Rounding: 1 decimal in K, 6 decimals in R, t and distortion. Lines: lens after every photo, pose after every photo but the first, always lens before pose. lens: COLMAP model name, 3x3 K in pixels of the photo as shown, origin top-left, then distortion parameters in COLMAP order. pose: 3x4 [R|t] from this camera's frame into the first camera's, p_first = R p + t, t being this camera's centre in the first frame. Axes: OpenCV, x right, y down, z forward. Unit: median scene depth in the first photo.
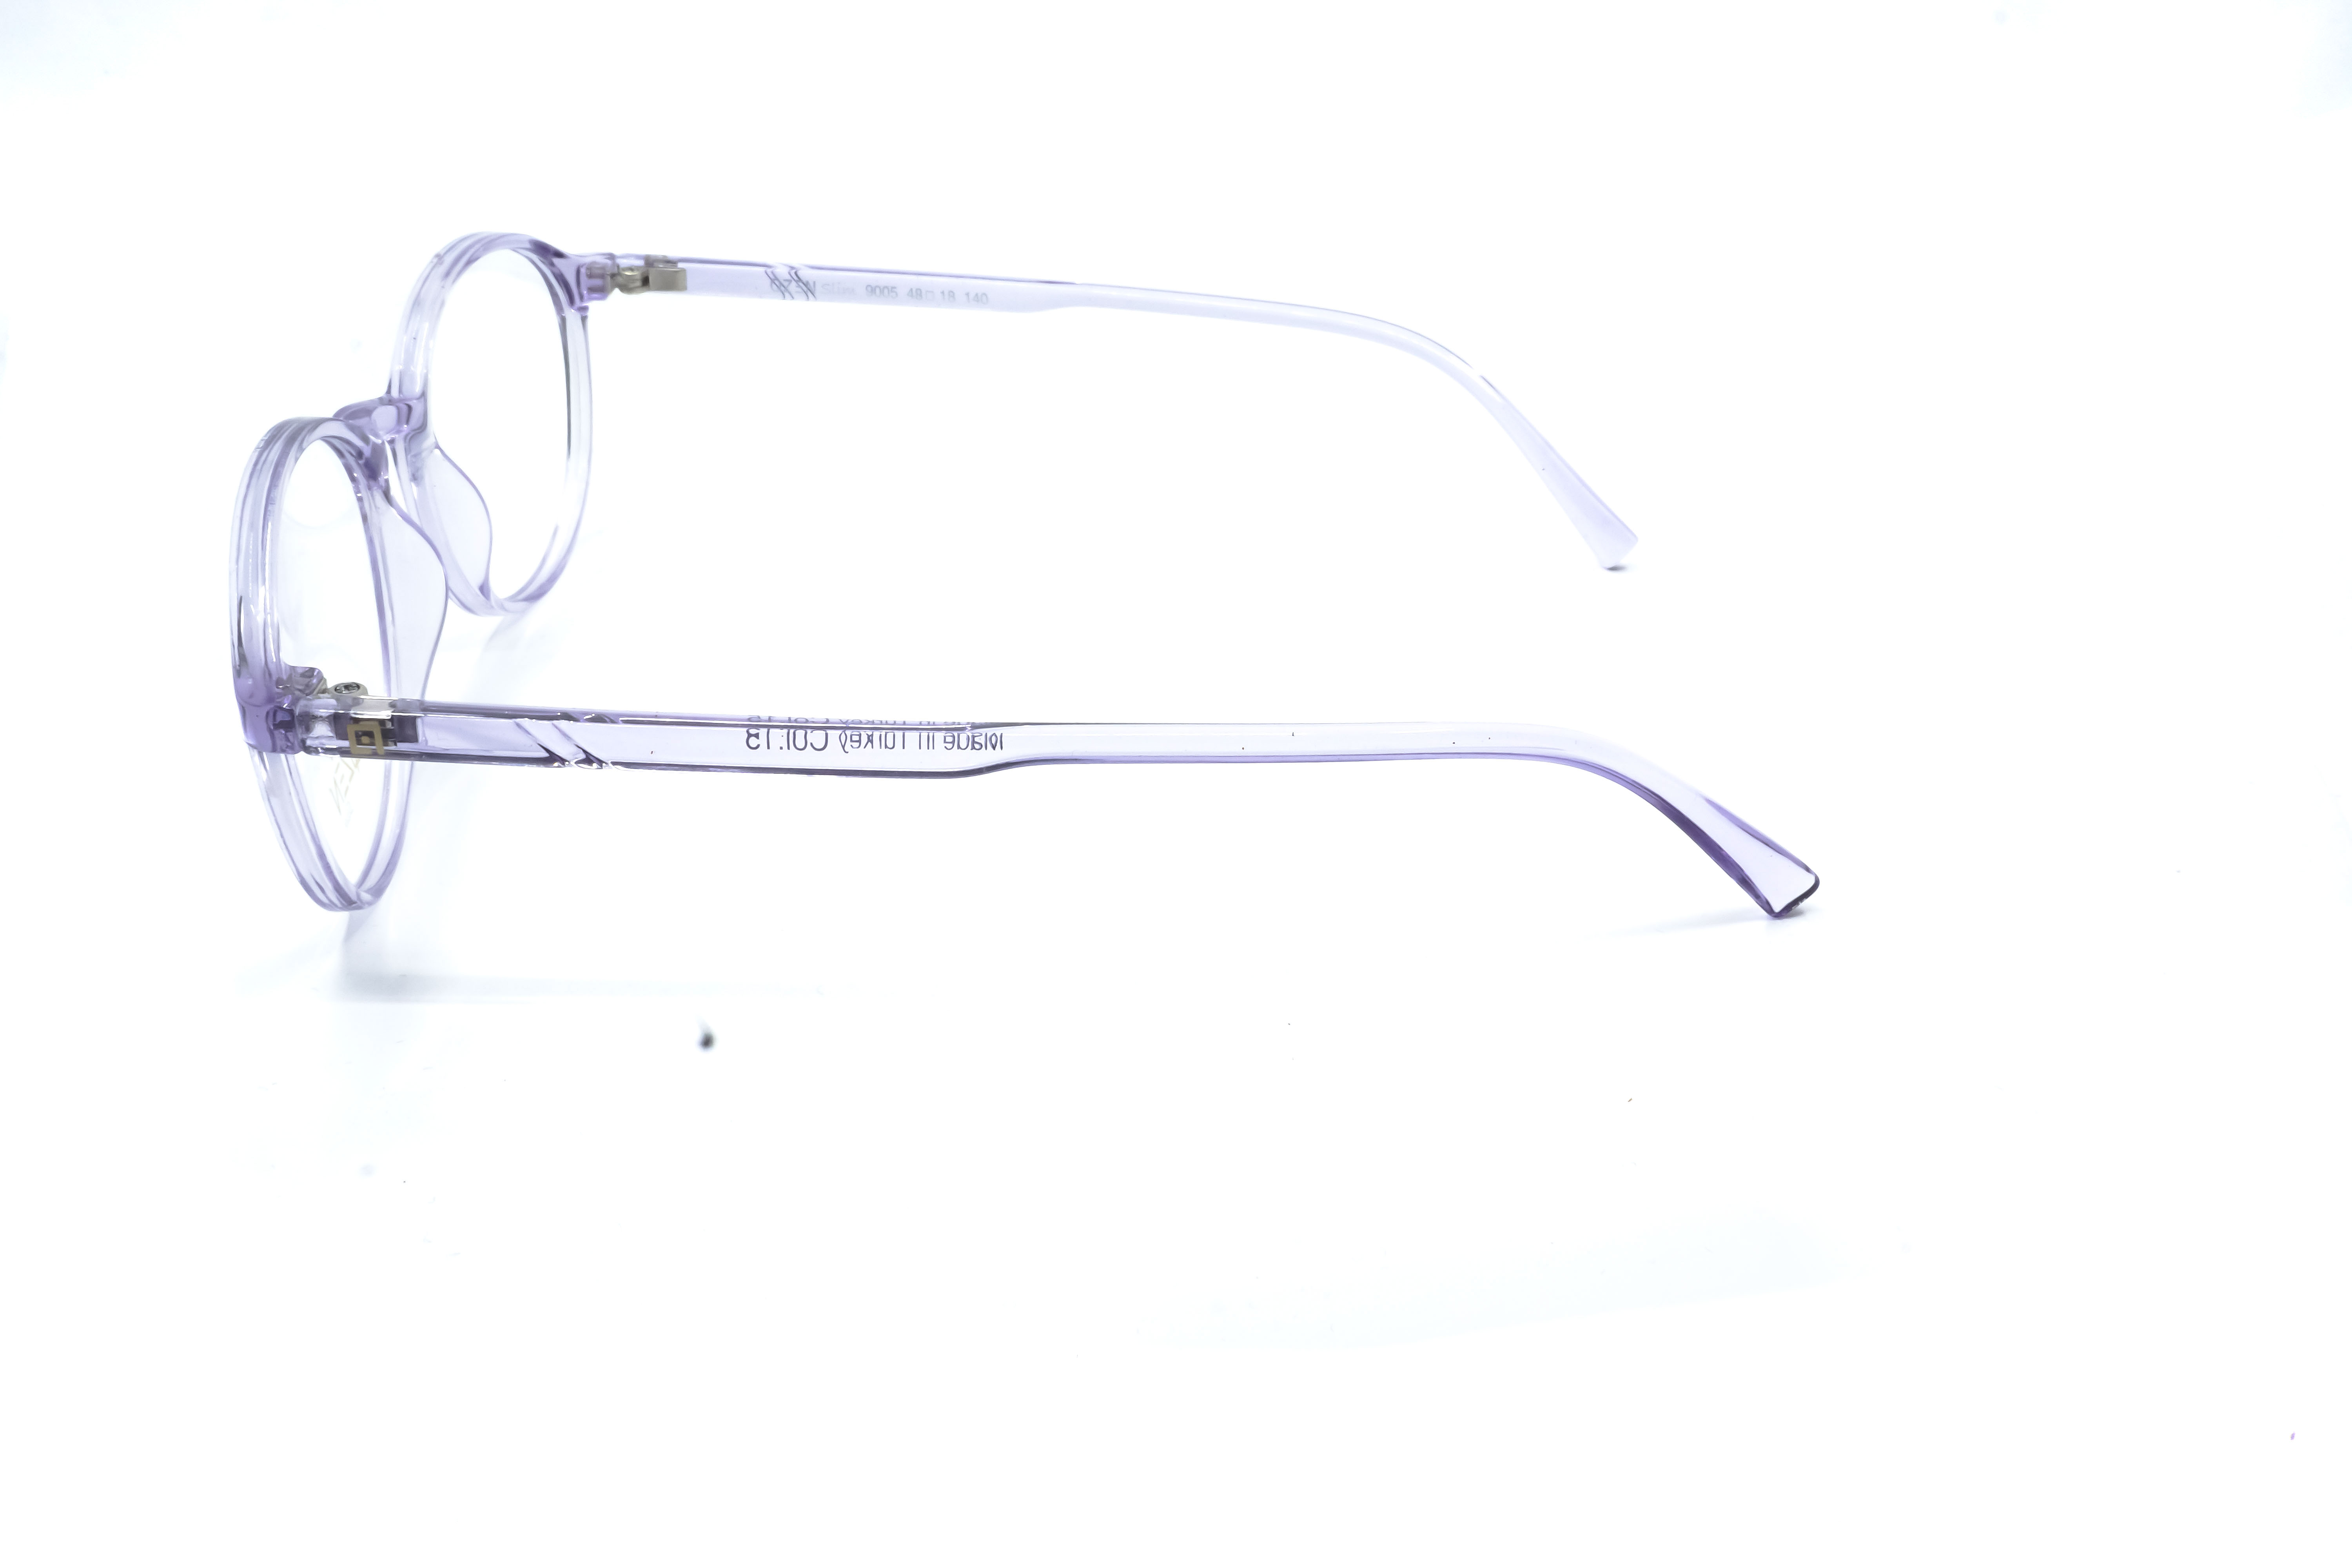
lens RADIAL K [[2381.5, 0, 1176.0], [0, 2381.5, 784.0], [0, 0, 1]] dist [0.066828, -0.000572]
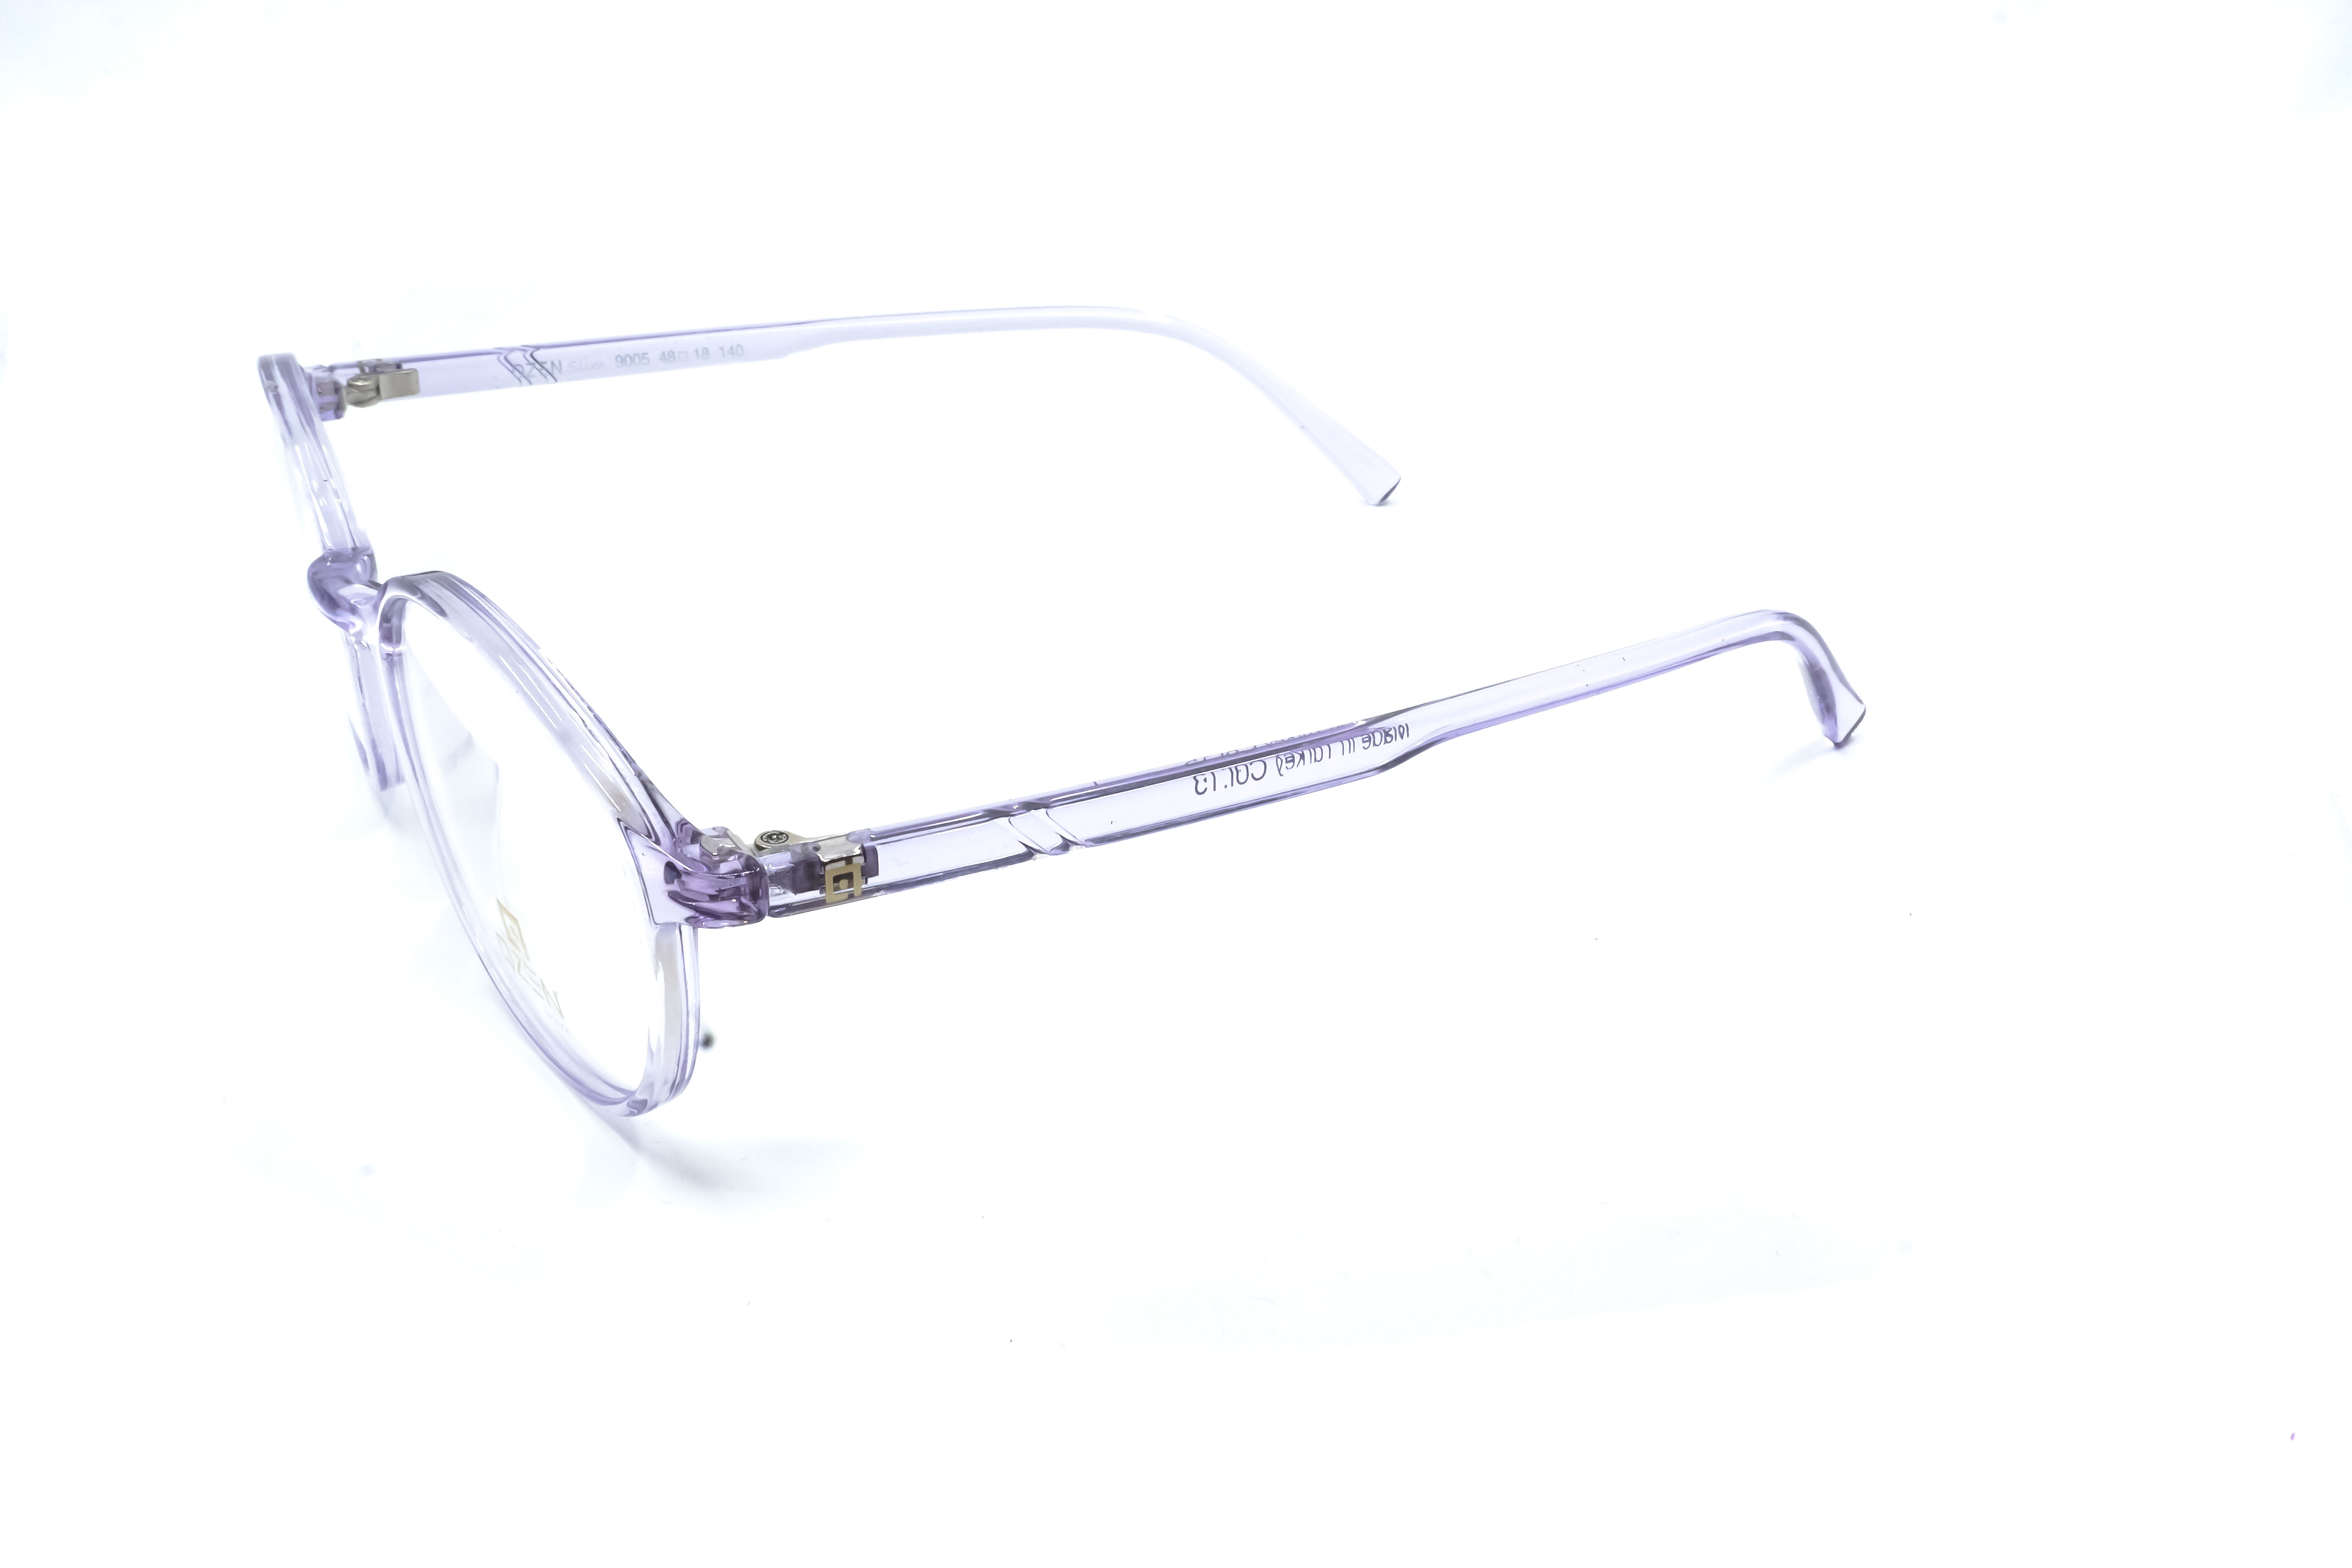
lens RADIAL K [[2381.5, 0, 1176.0], [0, 2381.5, 784.0], [0, 0, 1]] dist [0.066828, -0.000572]
pose [[0.865255, -0.234345, 0.443188, -0.533450], [0.235973, 0.970346, 0.052392, -0.062387], [-0.442324, 0.059248, 0.894896, 0.117681]]
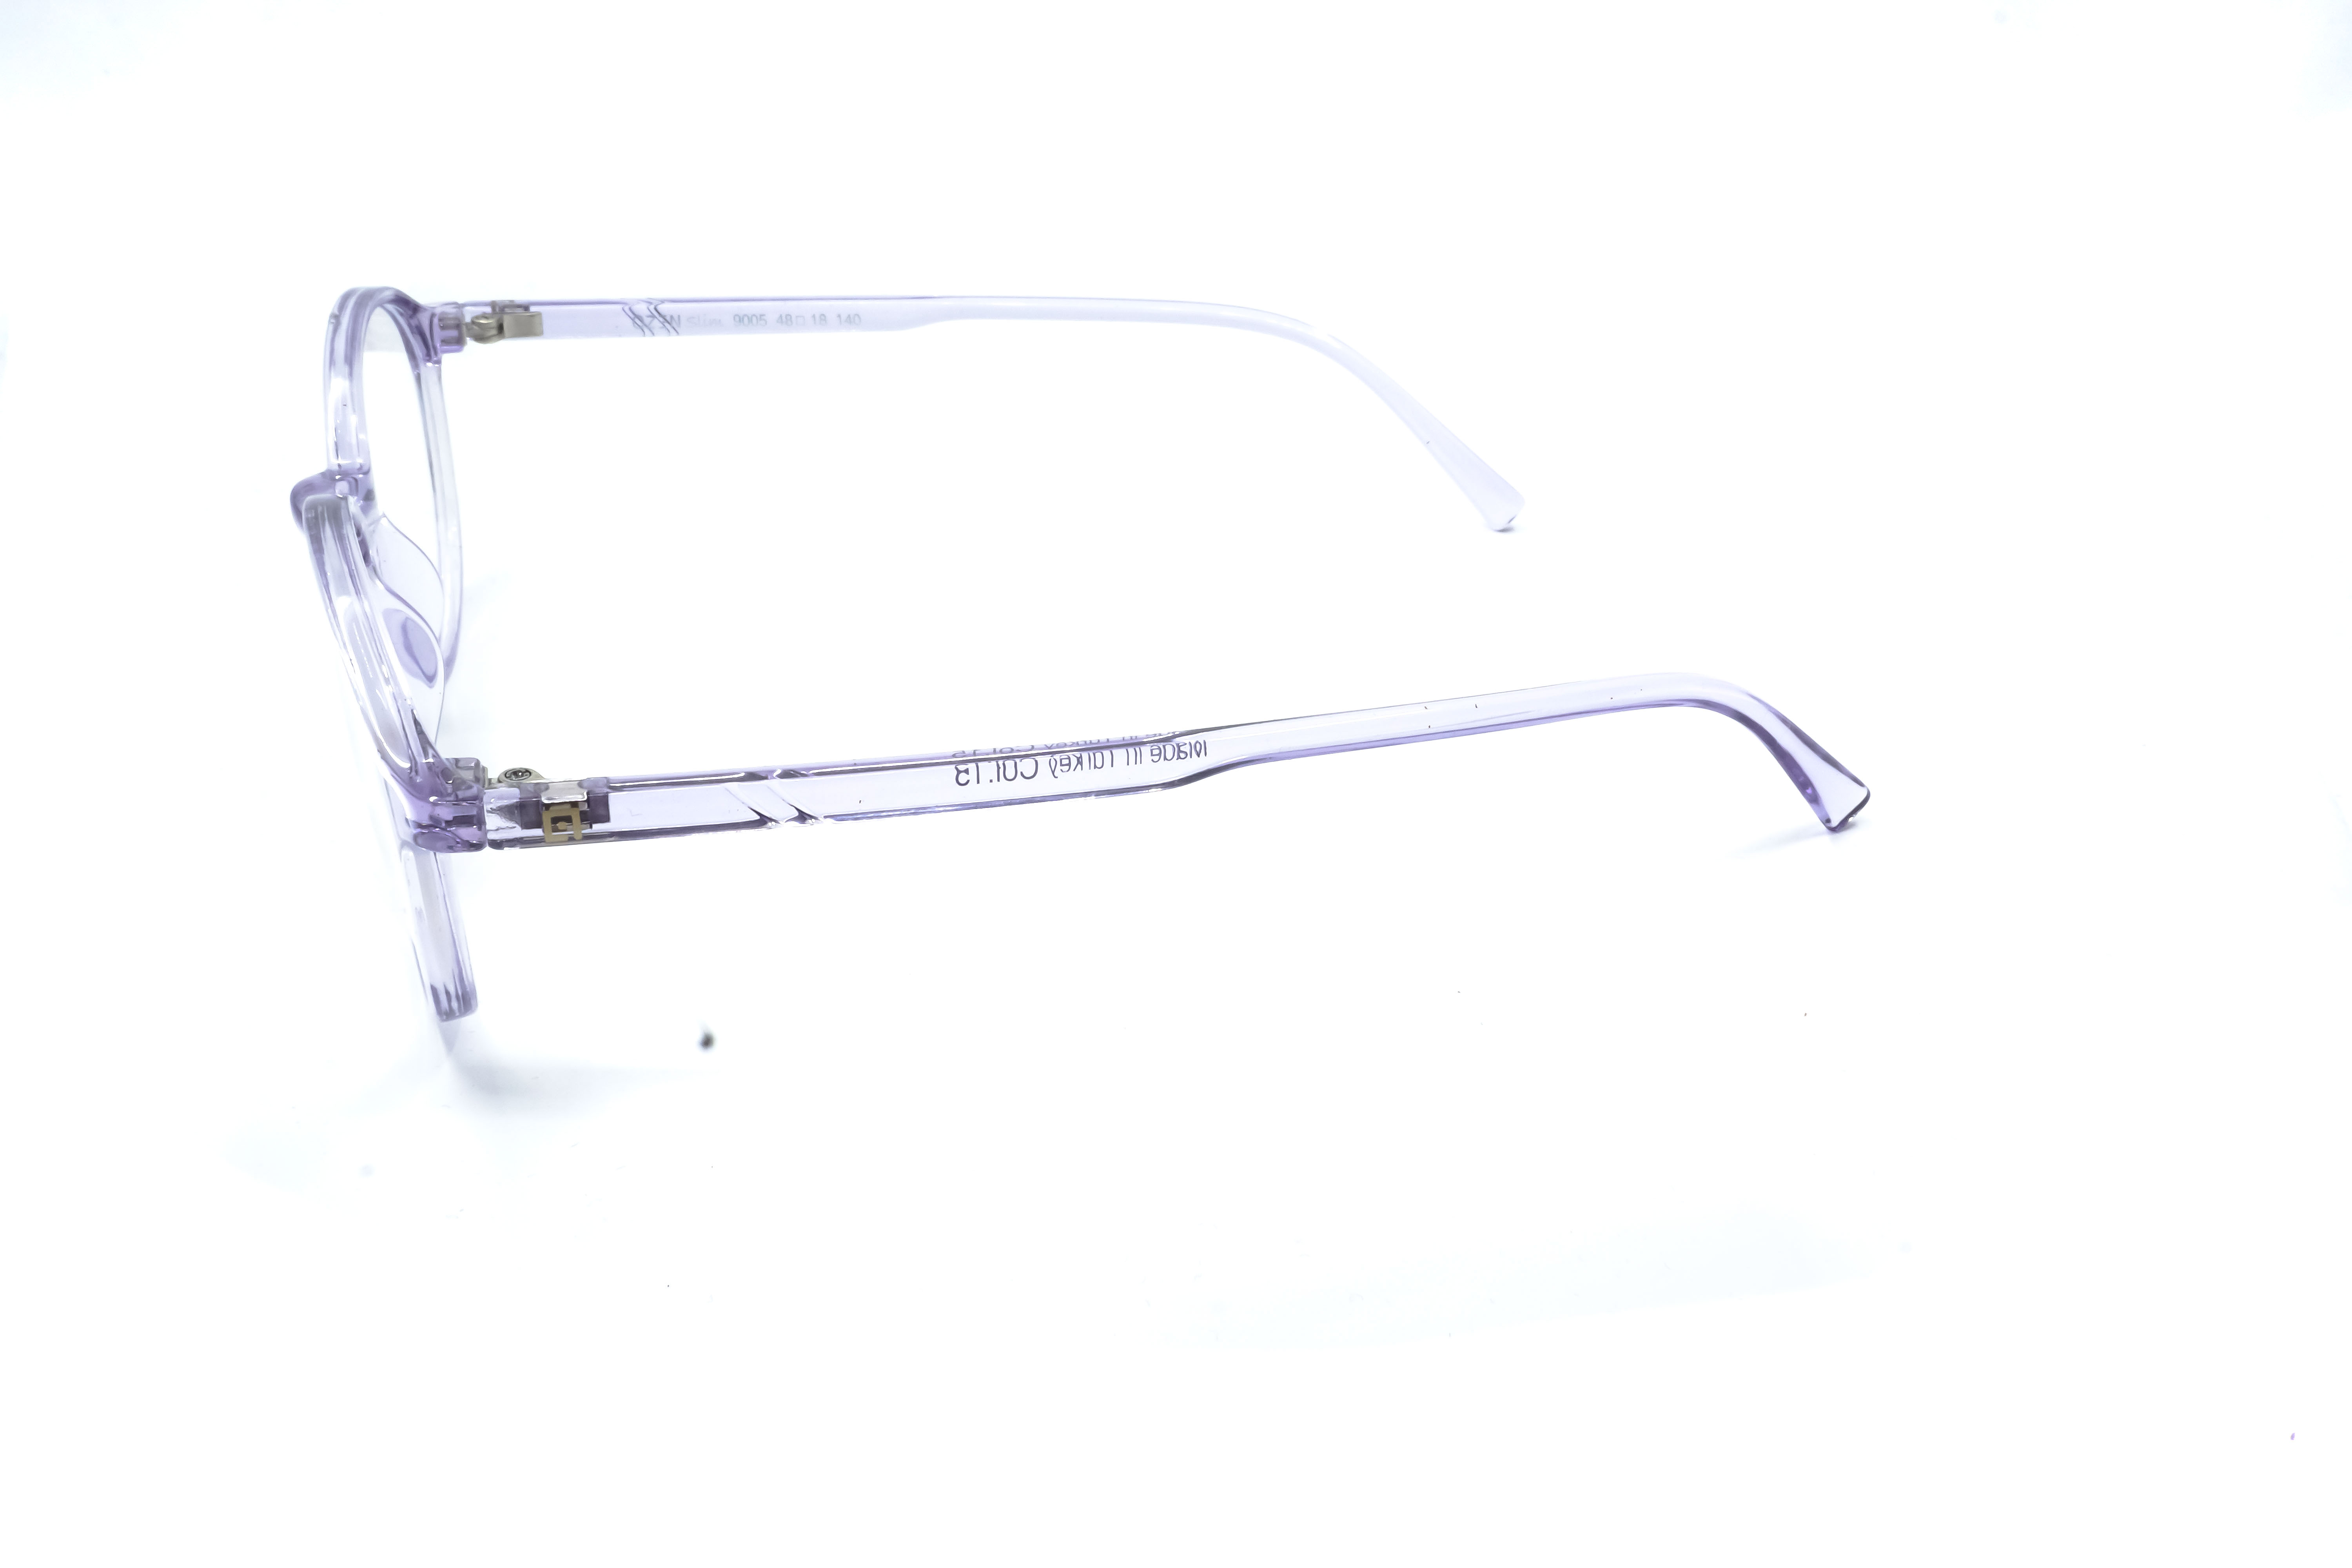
lens RADIAL K [[2381.5, 0, 1176.0], [0, 2381.5, 784.0], [0, 0, 1]] dist [0.066828, -0.000572]
pose [[0.966176, -0.121742, 0.227338, -0.272610], [0.122092, 0.992439, 0.012574, -0.014608], [-0.227150, 0.015607, 0.973735, 0.027300]]
